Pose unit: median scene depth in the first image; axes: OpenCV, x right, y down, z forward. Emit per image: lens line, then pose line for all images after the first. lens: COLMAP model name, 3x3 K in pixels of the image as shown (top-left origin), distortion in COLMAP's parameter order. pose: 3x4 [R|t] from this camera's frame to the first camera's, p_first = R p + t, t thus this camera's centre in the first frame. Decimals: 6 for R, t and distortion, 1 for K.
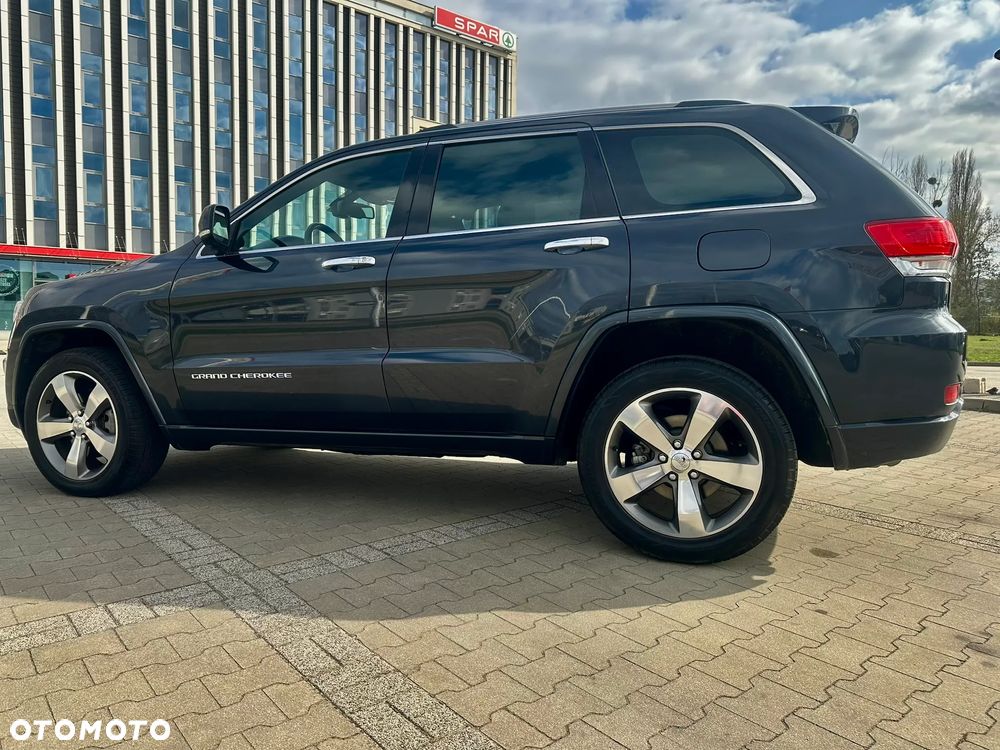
lens RADIAL K [[718.8, 0, 502.0], [0, 718.8, 378.5], [0, 0, 1]] dist [0.051506, -0.048900]
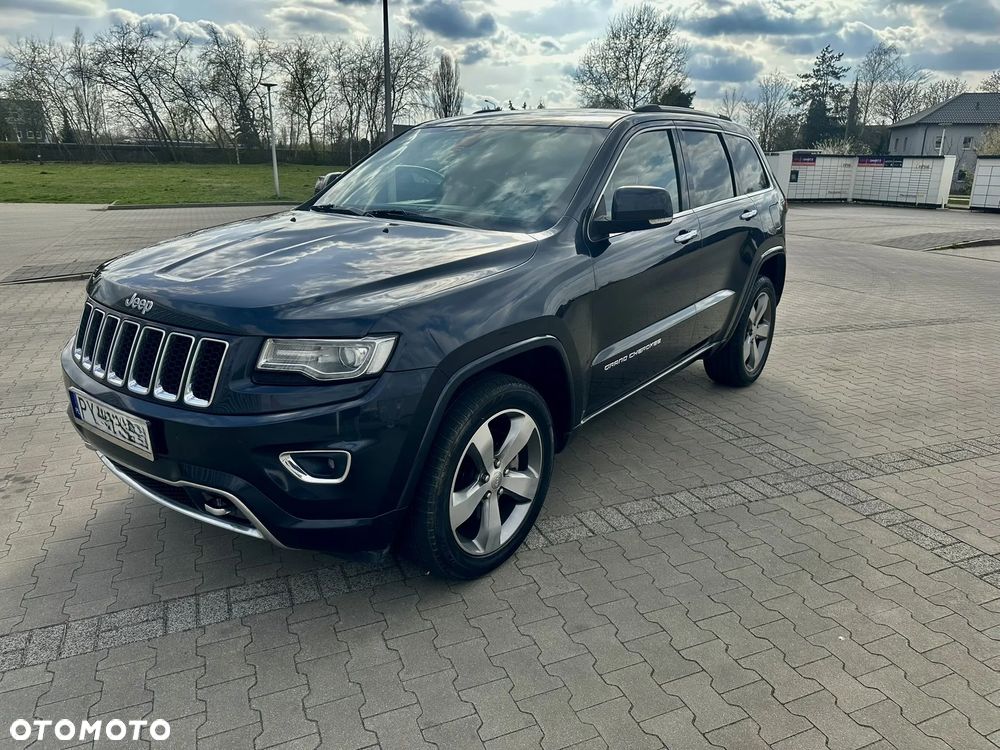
lens RADIAL K [[701.8, 0, 500.0], [0, 701.8, 375.0], [0, 0, 1]] dist [0.036131, -0.037831]
pose [[0.302557, -0.282555, 0.910286, -1.745420], [0.064090, 0.958918, 0.276349, -0.343474], [-0.950974, -0.025271, 0.308237, 1.129626]]
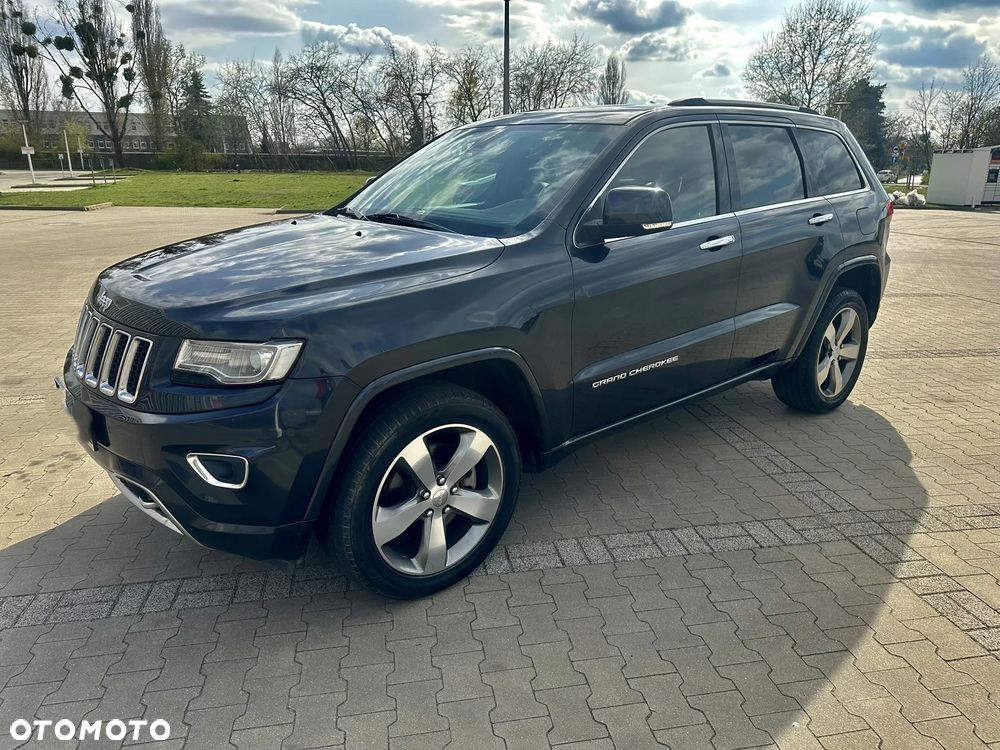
lens RADIAL K [[701.8, 0, 500.0], [0, 701.8, 375.0], [0, 0, 1]] dist [0.036131, -0.037831]
pose [[0.509798, -0.256275, 0.821236, -1.567335], [0.071918, 0.963953, 0.256168, -0.319965], [-0.857283, -0.071532, 0.509852, 0.888798]]
